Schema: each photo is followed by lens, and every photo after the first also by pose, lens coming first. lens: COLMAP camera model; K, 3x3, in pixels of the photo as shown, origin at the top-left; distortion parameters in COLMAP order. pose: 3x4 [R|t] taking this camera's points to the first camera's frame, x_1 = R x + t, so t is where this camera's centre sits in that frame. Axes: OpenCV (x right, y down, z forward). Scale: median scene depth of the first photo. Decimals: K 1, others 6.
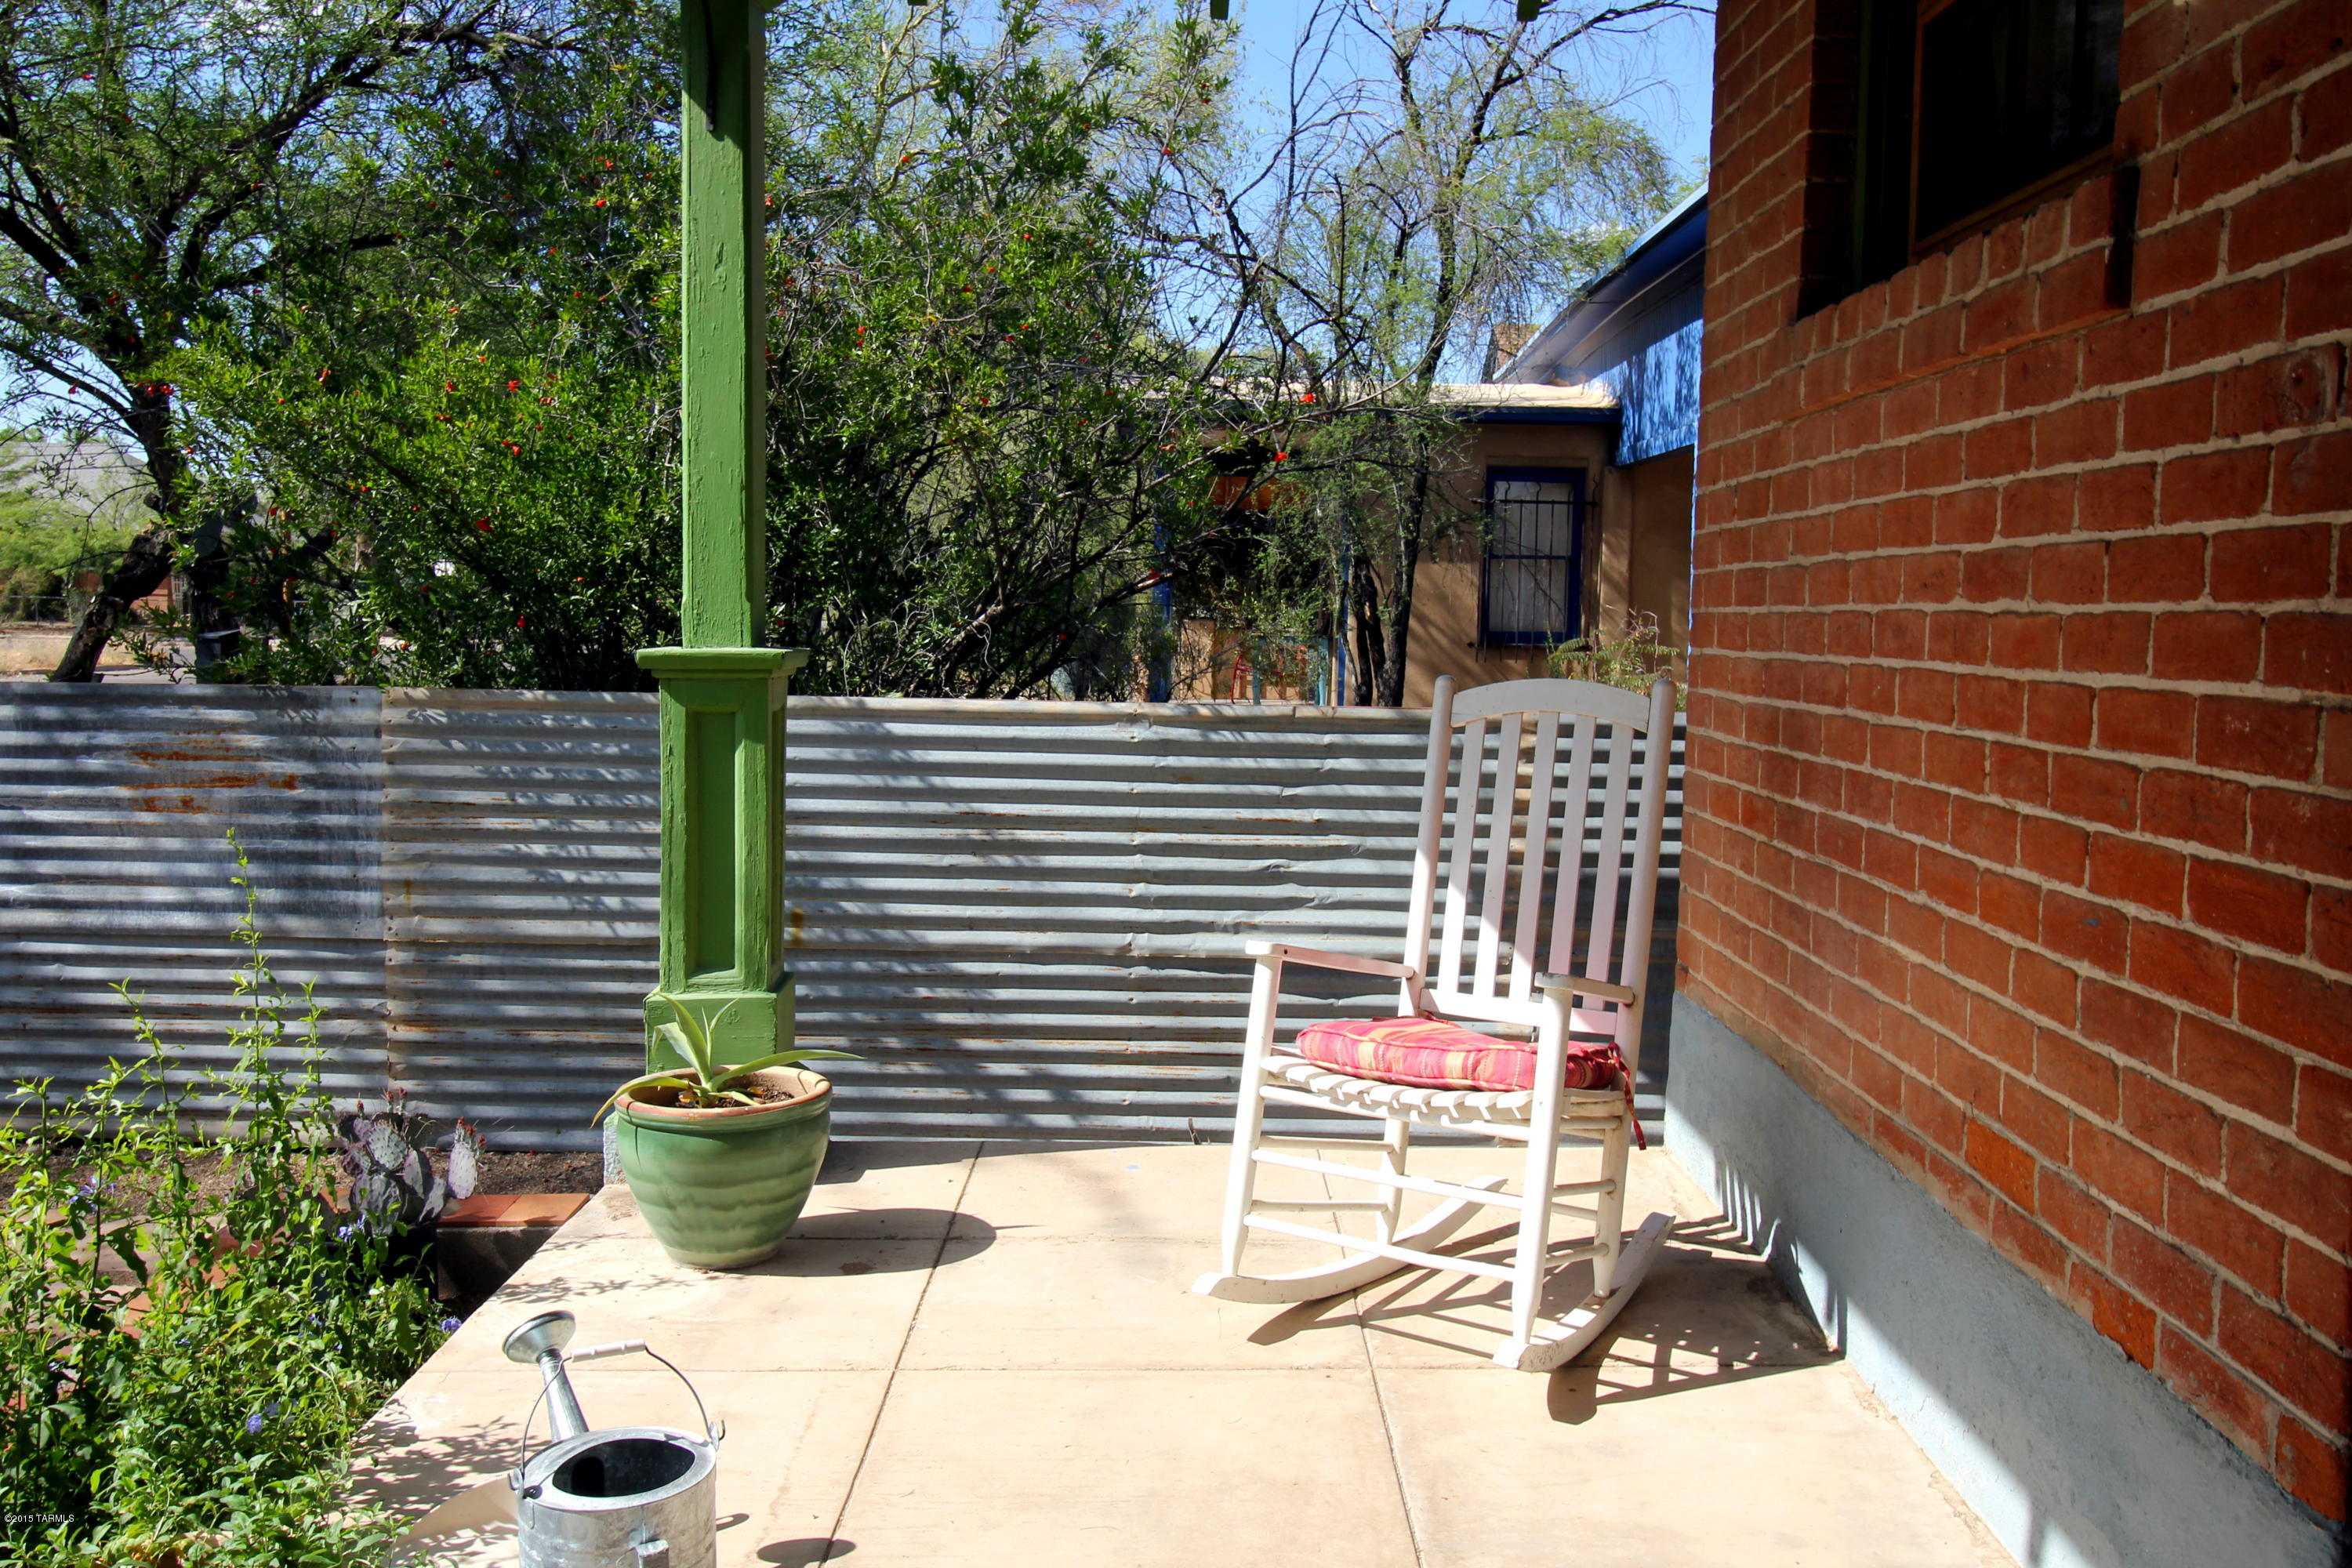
lens RADIAL K [[1944.6, 0, 1175.5], [0, 1944.6, 777.4], [0, 0, 1]] dist [0.001470, 0.001314]
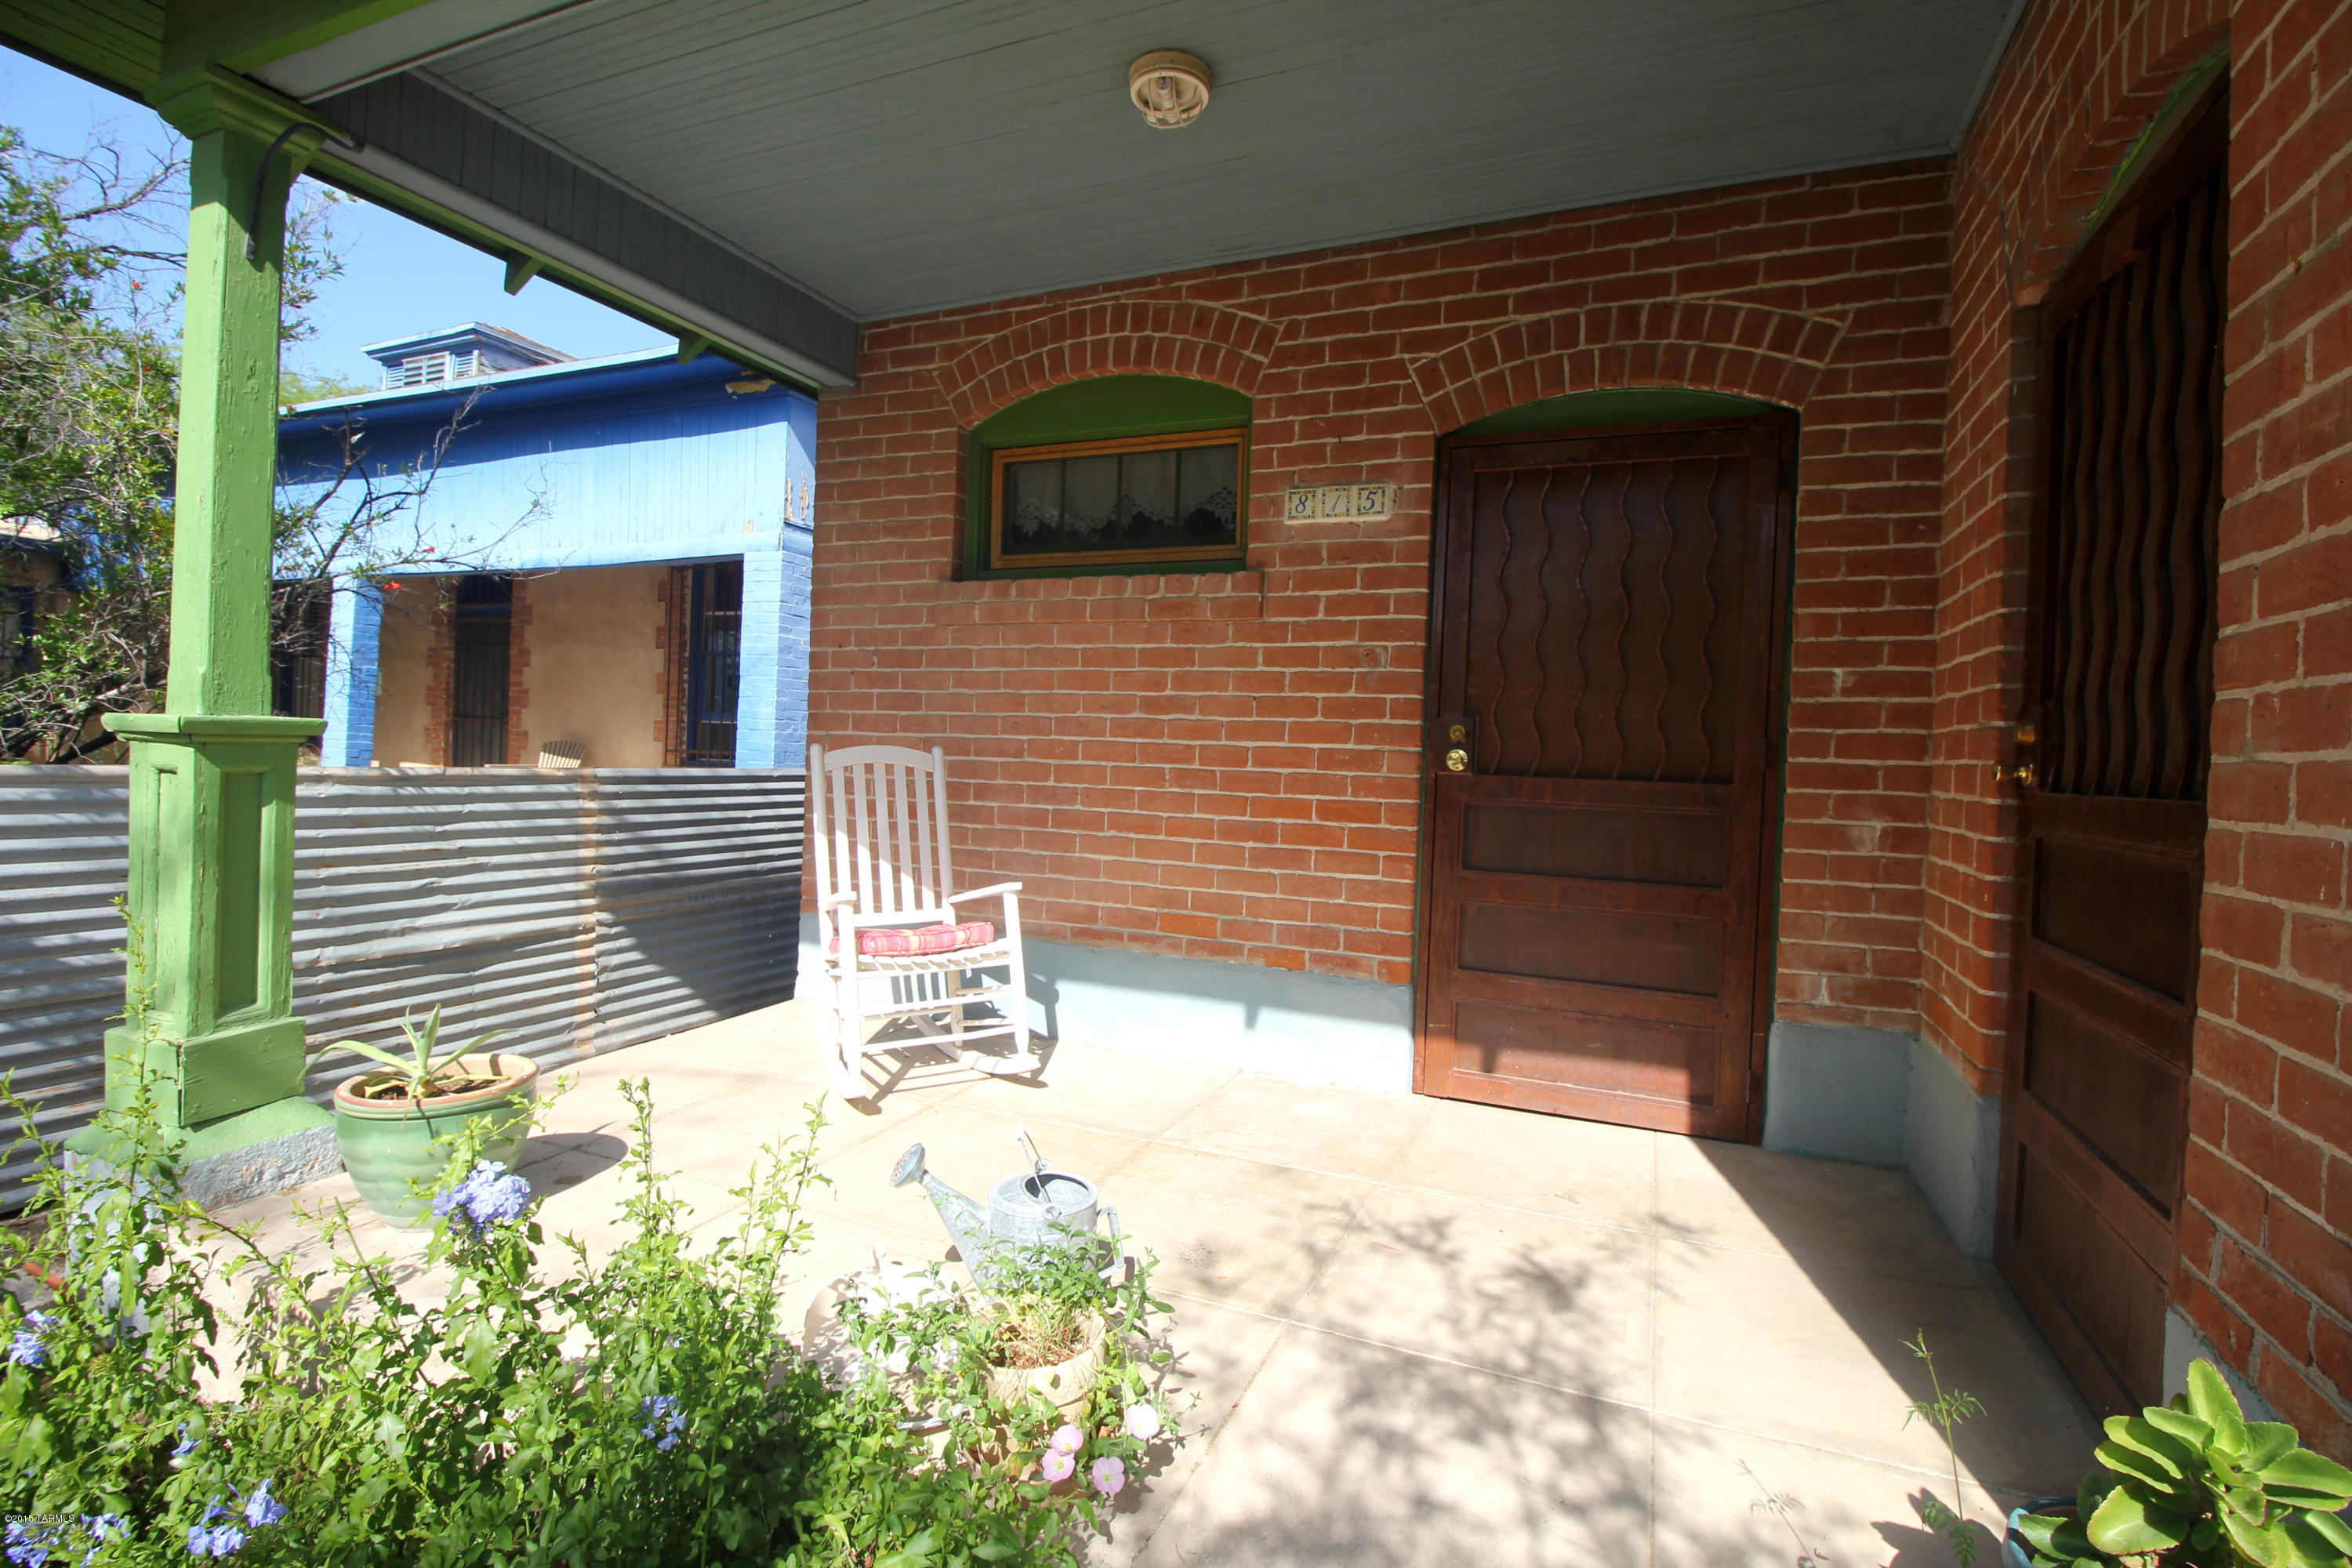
lens RADIAL K [[1107.2, 0, 1178.9], [0, 1107.2, 782.0], [0, 0, 1]] dist [-0.001019, -0.000039]
pose [[0.389071, -0.025480, 0.920855, -0.607947], [0.051241, 0.998668, 0.005984, -0.005016], [-0.919781, 0.044857, 0.389859, 0.257854]]
